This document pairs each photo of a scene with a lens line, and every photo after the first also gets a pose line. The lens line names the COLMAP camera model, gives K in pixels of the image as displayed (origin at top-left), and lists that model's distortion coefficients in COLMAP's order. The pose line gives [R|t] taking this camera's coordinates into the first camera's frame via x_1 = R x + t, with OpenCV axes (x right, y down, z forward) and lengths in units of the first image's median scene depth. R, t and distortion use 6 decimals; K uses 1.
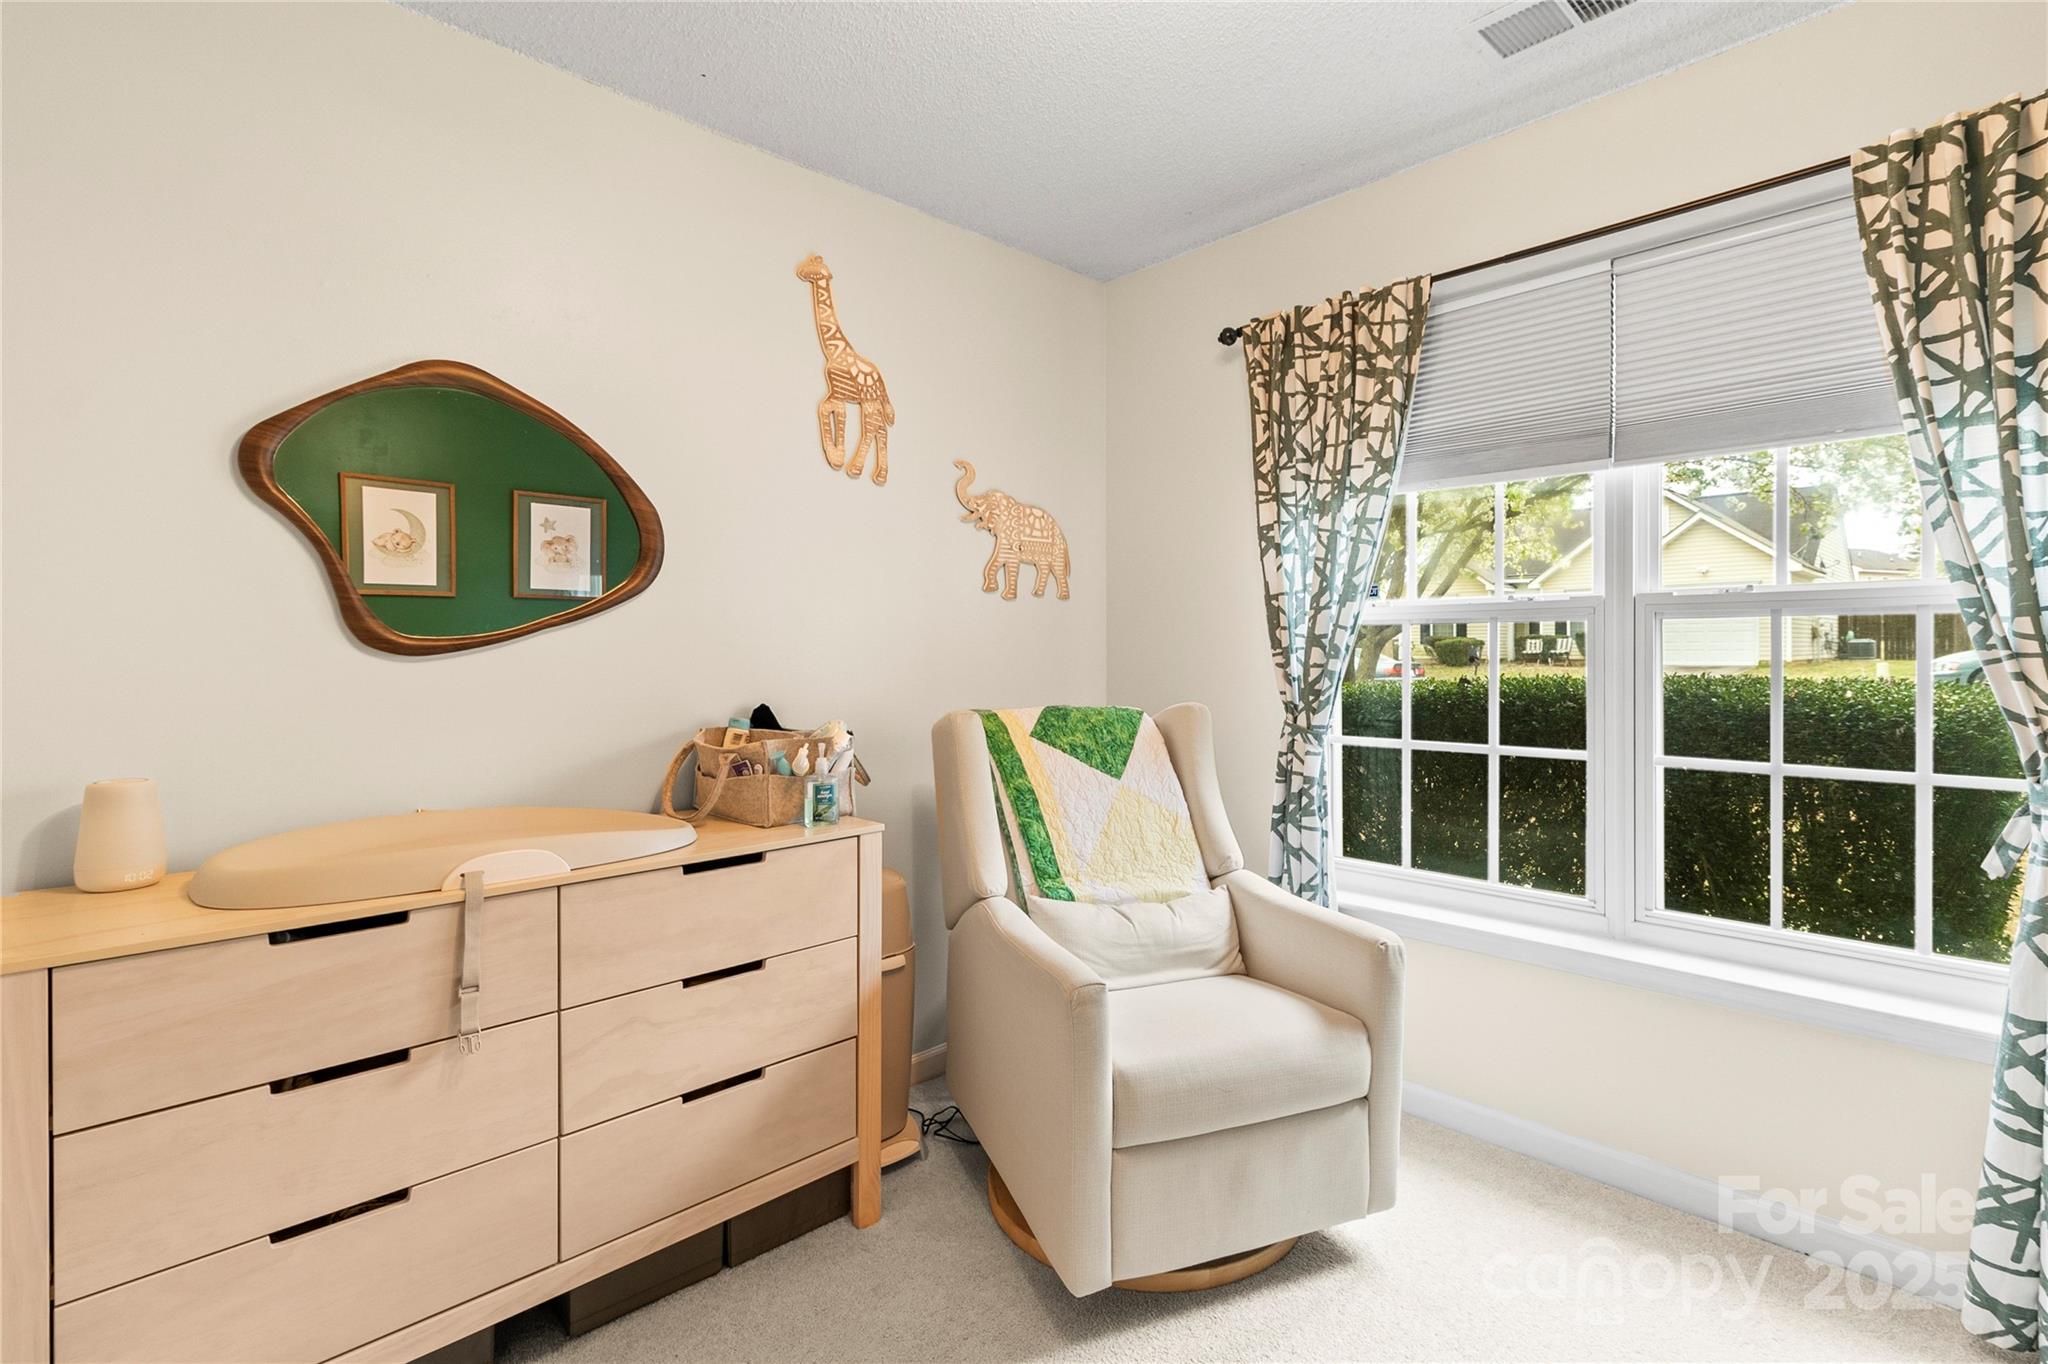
lens RADIAL K [[939.0, 0, 989.8], [0, 939.0, 648.3], [0, 0, 1]] dist [-0.001314, 0.003370]
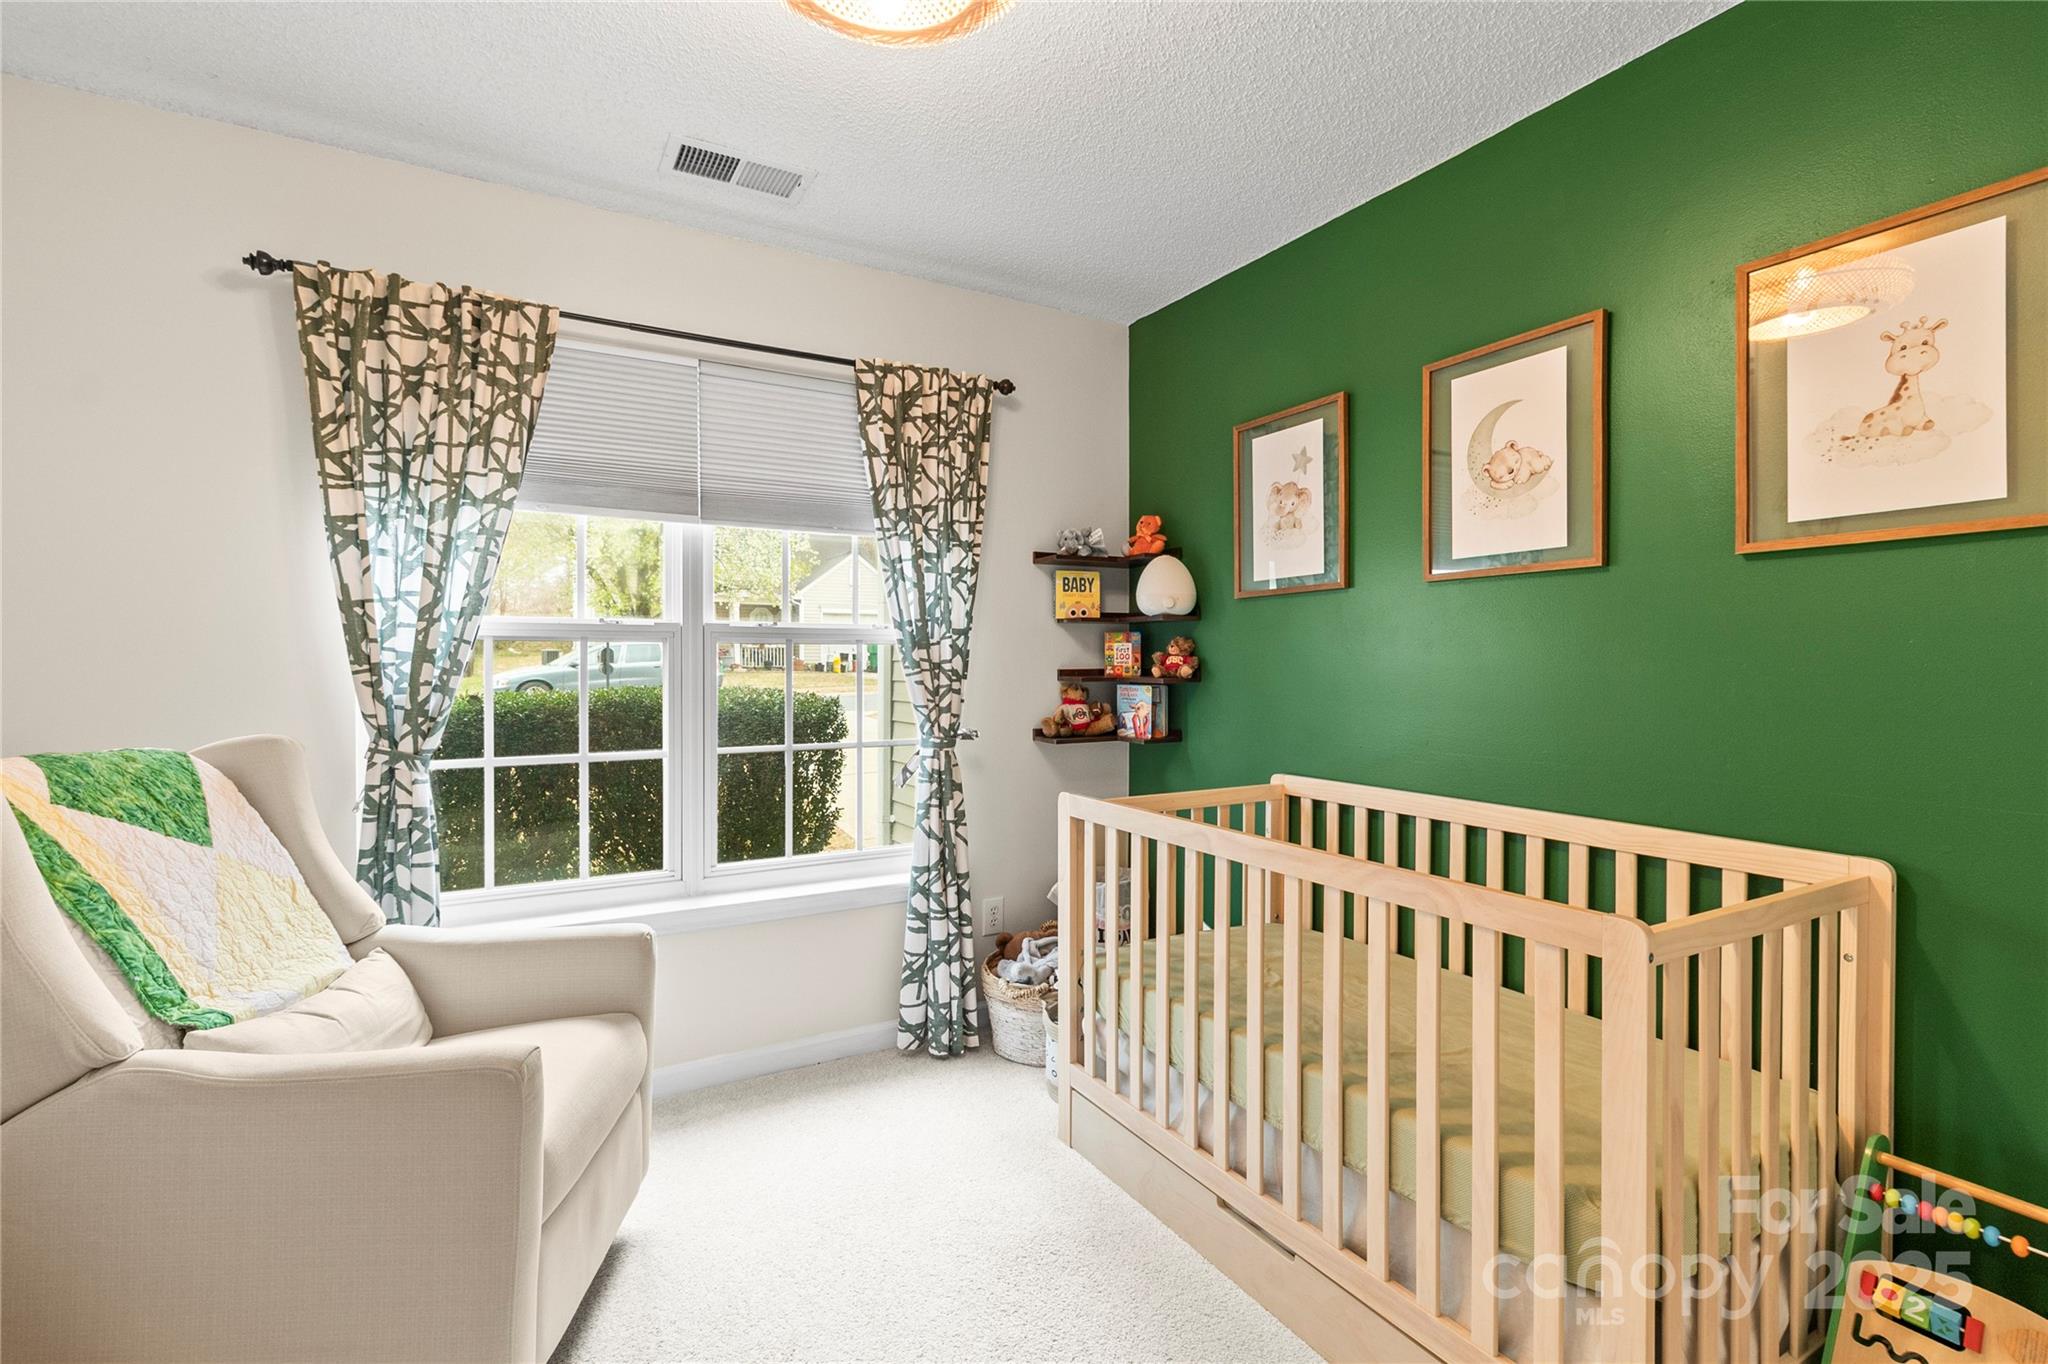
lens RADIAL K [[939.0, 0, 1022.7], [0, 939.0, 676.7], [0, 0, 1]] dist [-0.001314, 0.003370]
pose [[0.238249, -0.006921, 0.971179, -0.403603], [-0.002058, 0.999969, 0.007631, 0.003829], [-0.971202, -0.003817, 0.238227, 0.232590]]
